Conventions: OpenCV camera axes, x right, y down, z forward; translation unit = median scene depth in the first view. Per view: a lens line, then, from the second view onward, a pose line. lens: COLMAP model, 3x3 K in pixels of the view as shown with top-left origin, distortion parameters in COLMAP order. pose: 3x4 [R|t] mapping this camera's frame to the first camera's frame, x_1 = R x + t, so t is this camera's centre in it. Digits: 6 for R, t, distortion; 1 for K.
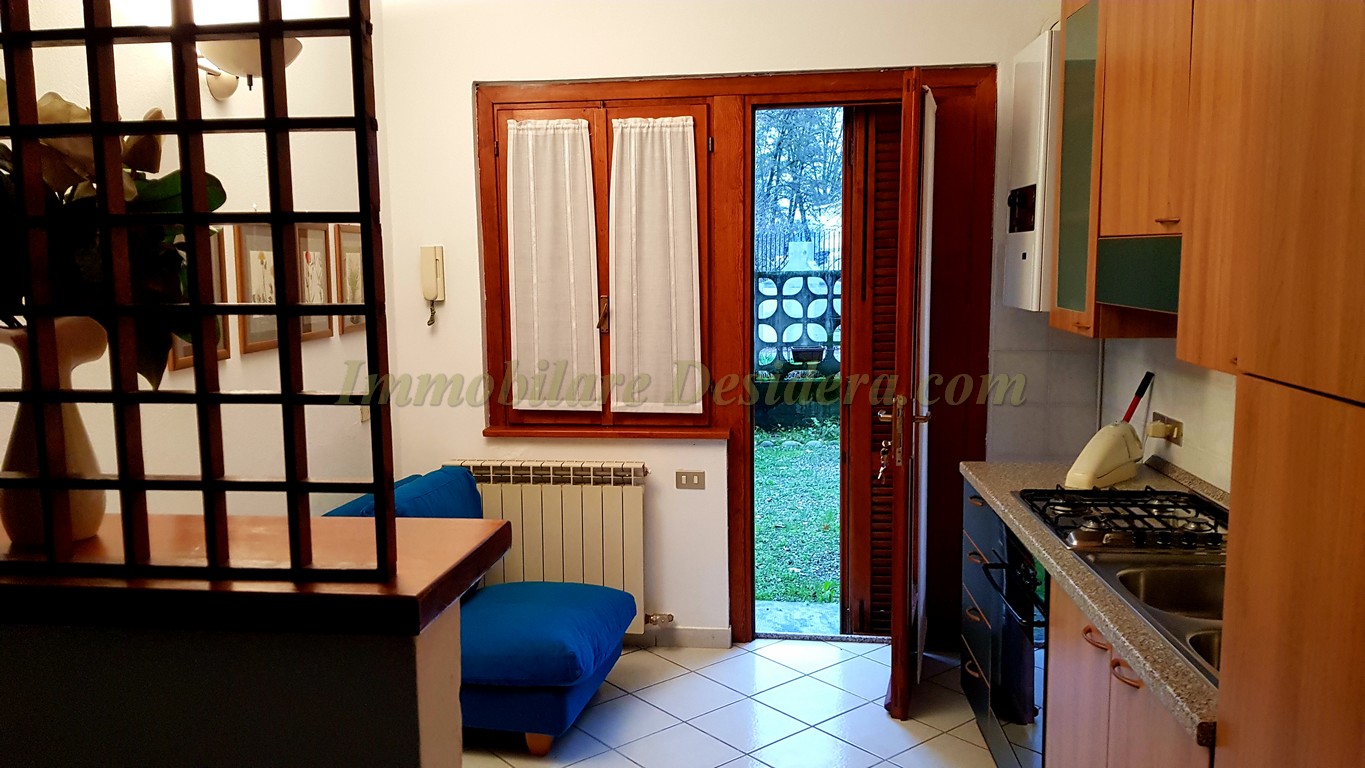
lens RADIAL K [[1035.5, 0, 679.8], [0, 1035.5, 387.6], [0, 0, 1]] dist [0.094817, -0.002338]
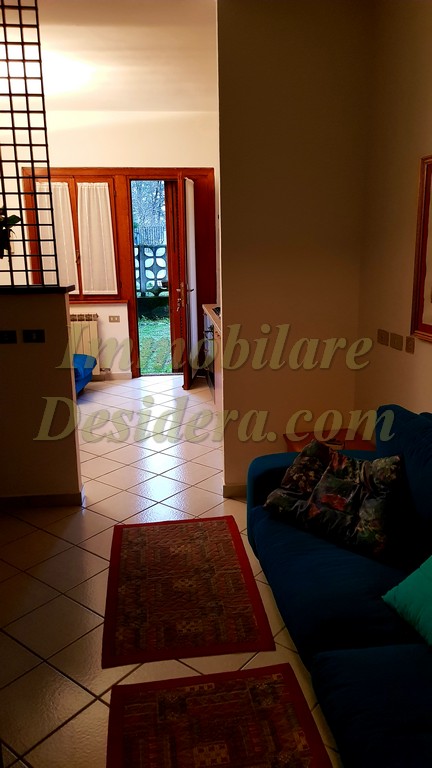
lens RADIAL K [[582.6, 0, 223.8], [0, 582.6, 379.2], [0, 0, 1]] dist [0.094817, -0.002338]
pose [[0.981634, -0.046349, 0.185059, 0.000733], [0.026146, 0.993570, 0.110158, 0.086021], [-0.188975, -0.103296, 0.976534, -0.601240]]
